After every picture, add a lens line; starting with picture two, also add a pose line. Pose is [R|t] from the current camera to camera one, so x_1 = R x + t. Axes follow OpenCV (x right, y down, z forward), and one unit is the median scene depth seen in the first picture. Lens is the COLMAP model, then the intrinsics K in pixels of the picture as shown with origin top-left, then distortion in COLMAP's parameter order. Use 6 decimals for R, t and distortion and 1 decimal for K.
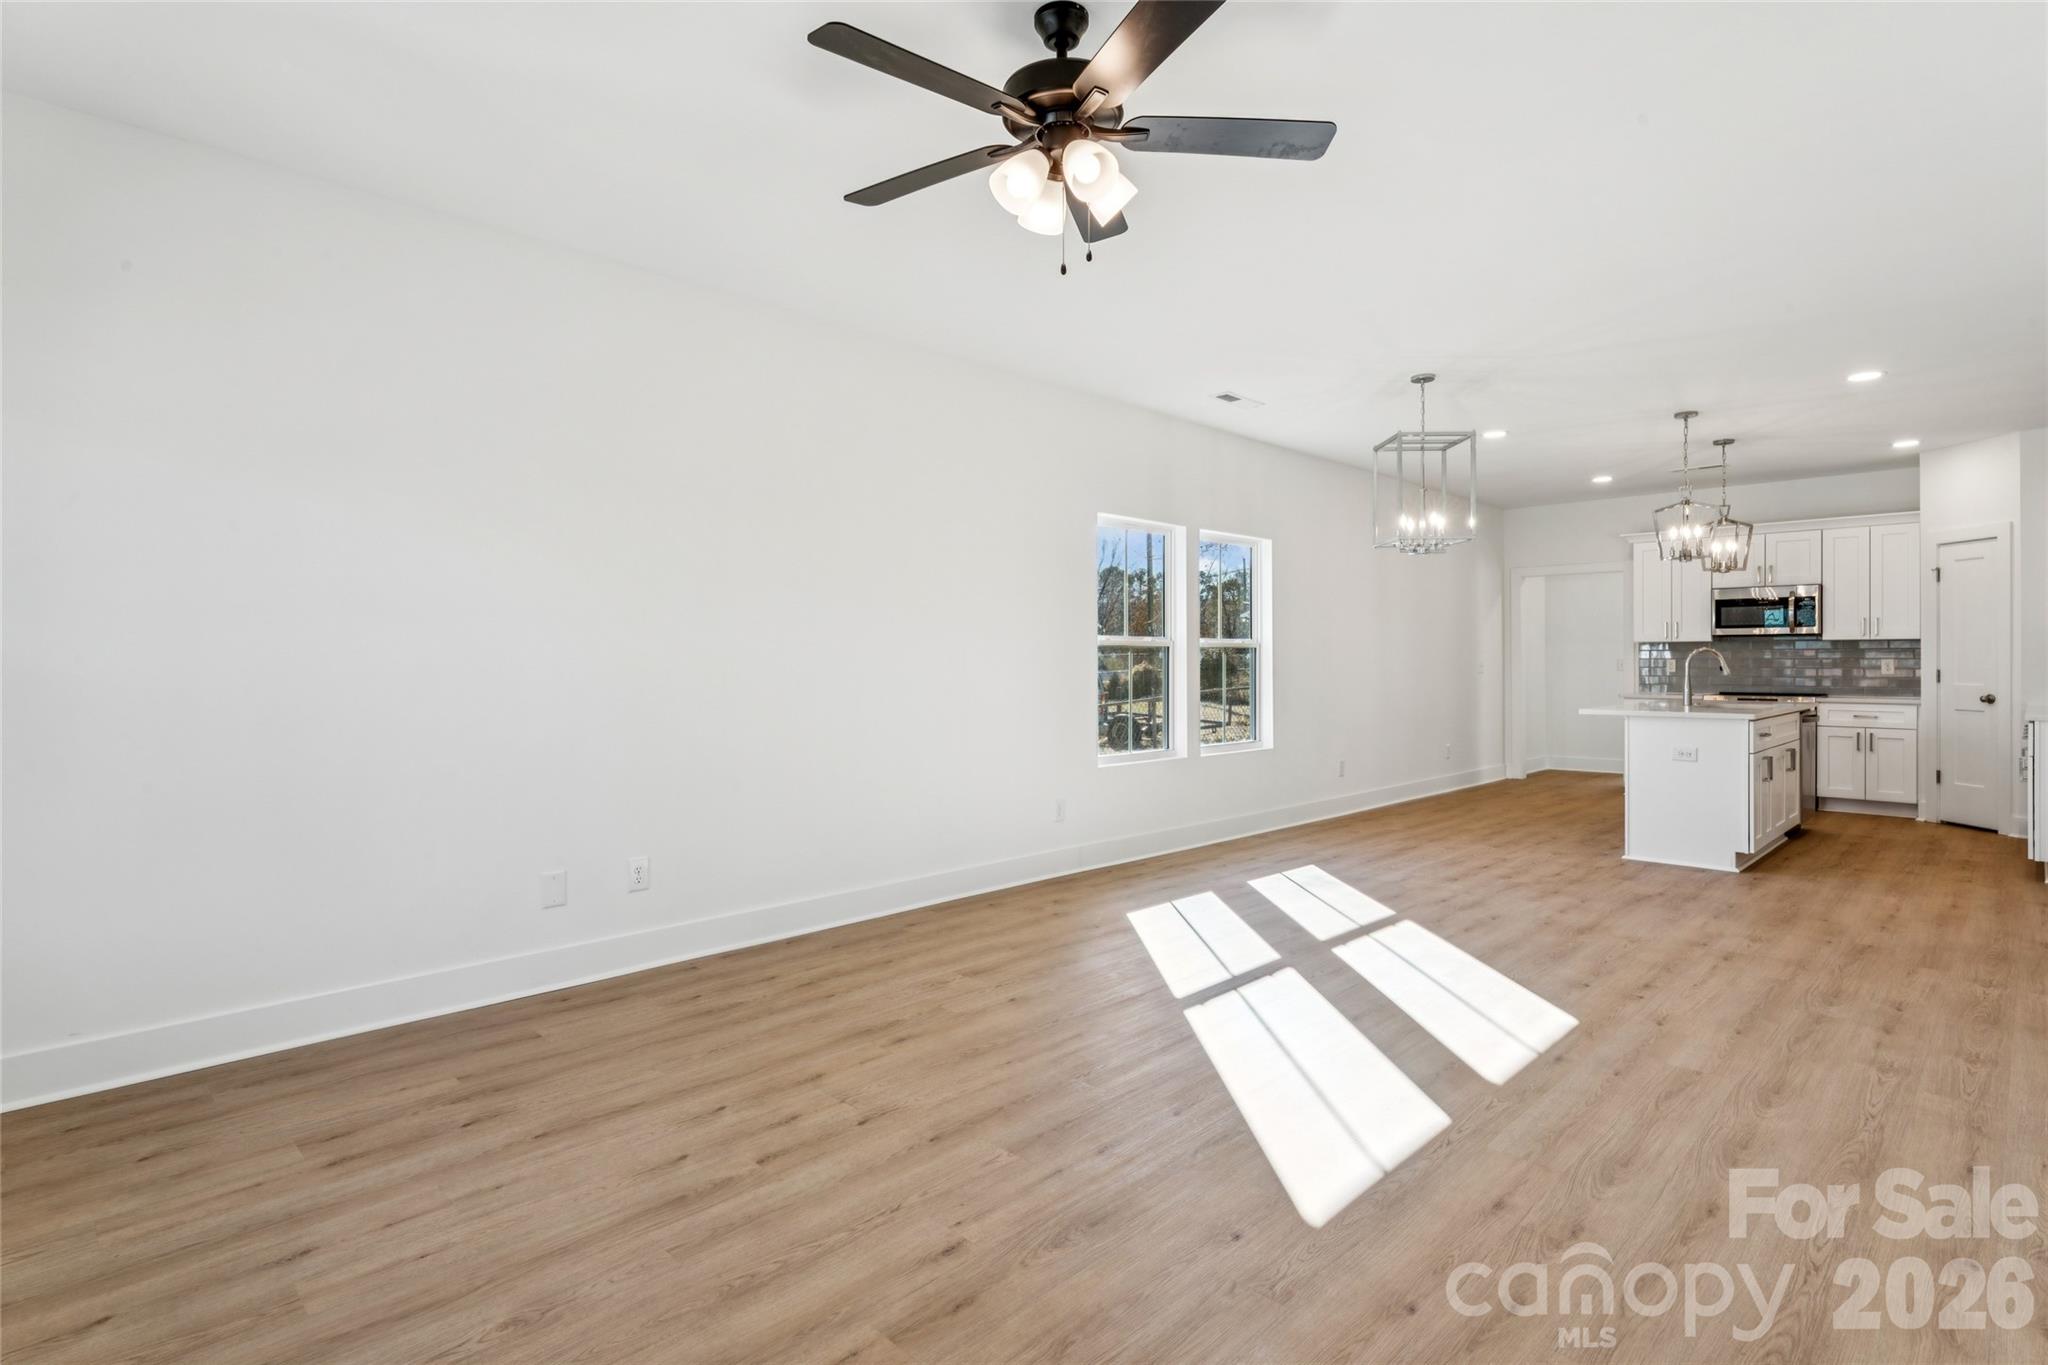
lens RADIAL K [[1035.8, 0, 1028.6], [0, 1035.8, 653.1], [0, 0, 1]] dist [0.039260, -0.027144]
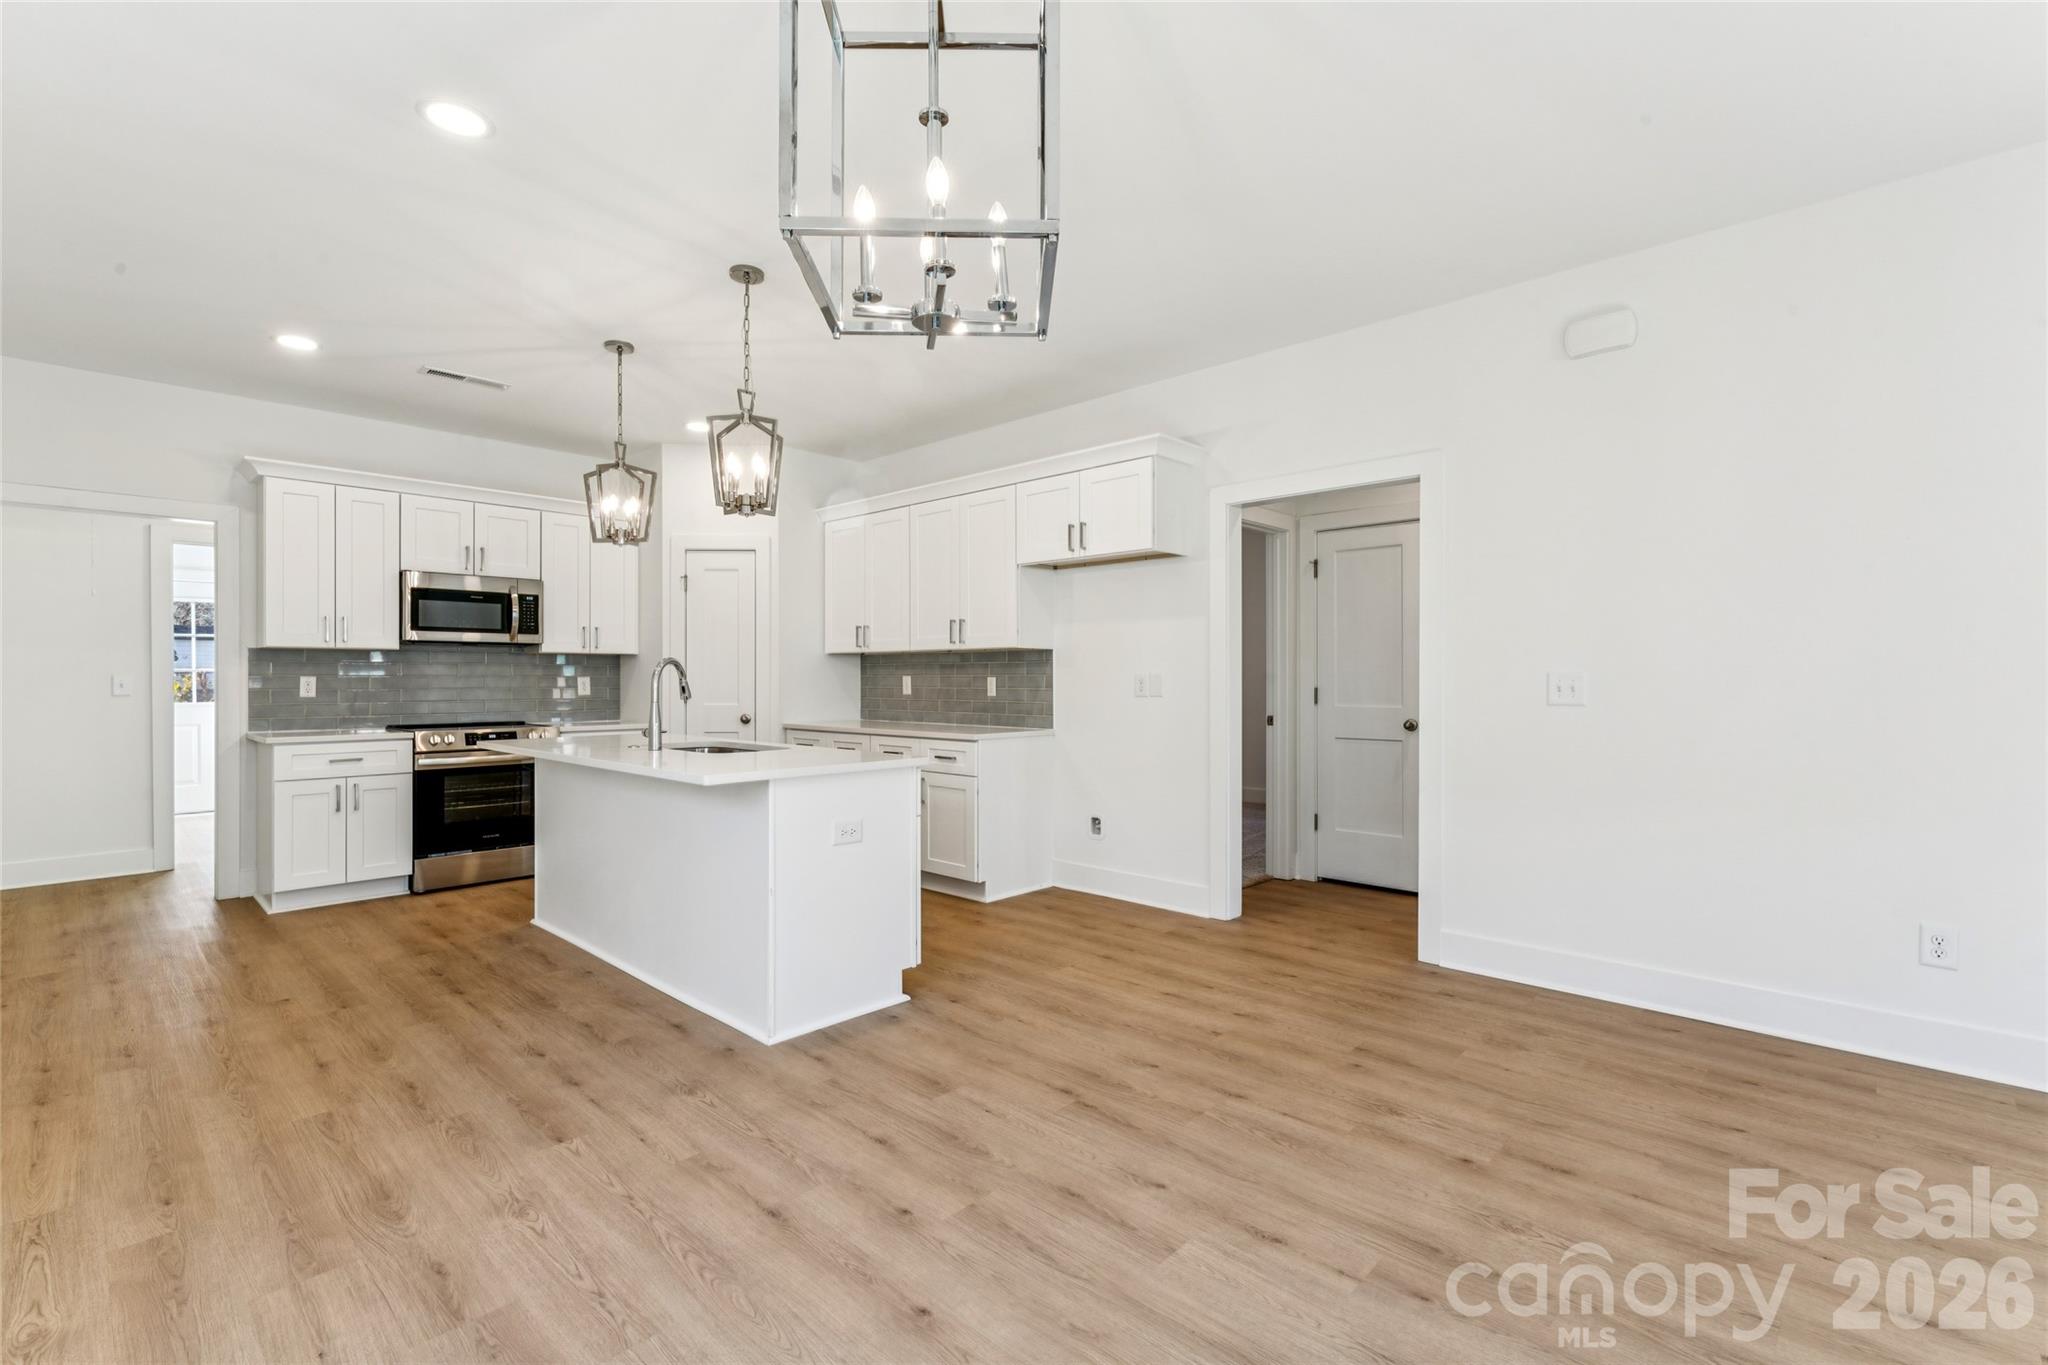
lens RADIAL K [[915.5, 0, 1022.9], [0, 915.5, 684.9], [0, 0, 1]] dist [0.000348, 0.000235]
pose [[-0.011687, -0.003082, 0.999927, 0.072452], [-0.007863, 0.999965, 0.002990, 0.006907], [-0.999901, -0.007828, -0.011711, 0.647973]]
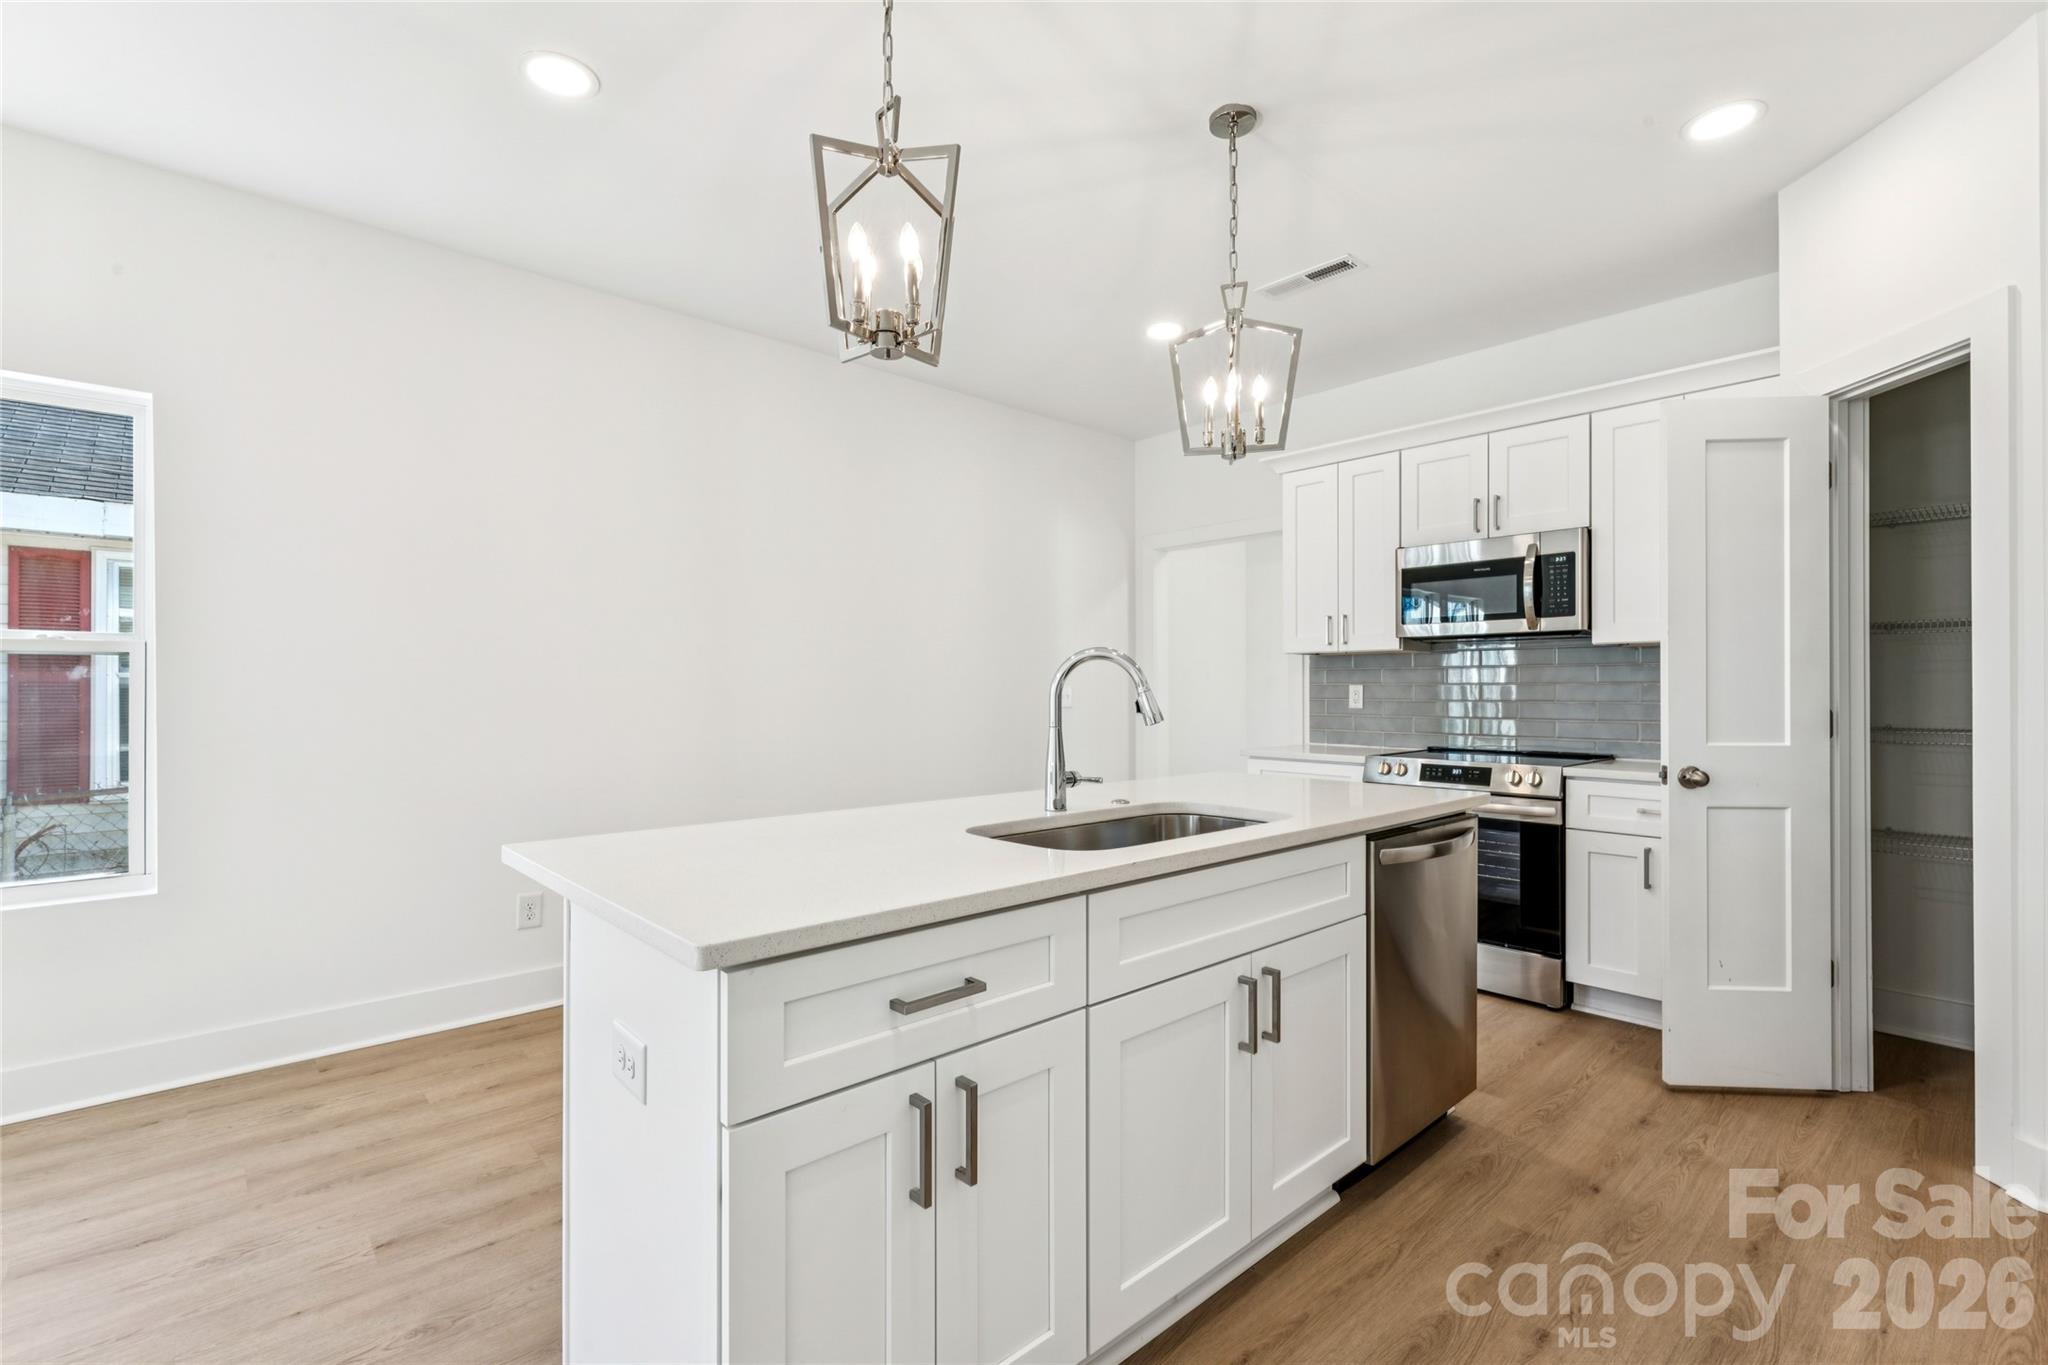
lens RADIAL K [[907.3, 0, 1015.2], [0, 907.3, 686.3], [0, 0, 1]] dist [0.001251, 0.000019]
pose [[0.998008, 0.002747, -0.063029, 0.517885], [-0.002334, 0.999975, 0.006619, 0.004454], [0.063046, -0.006458, 0.997990, 0.567867]]
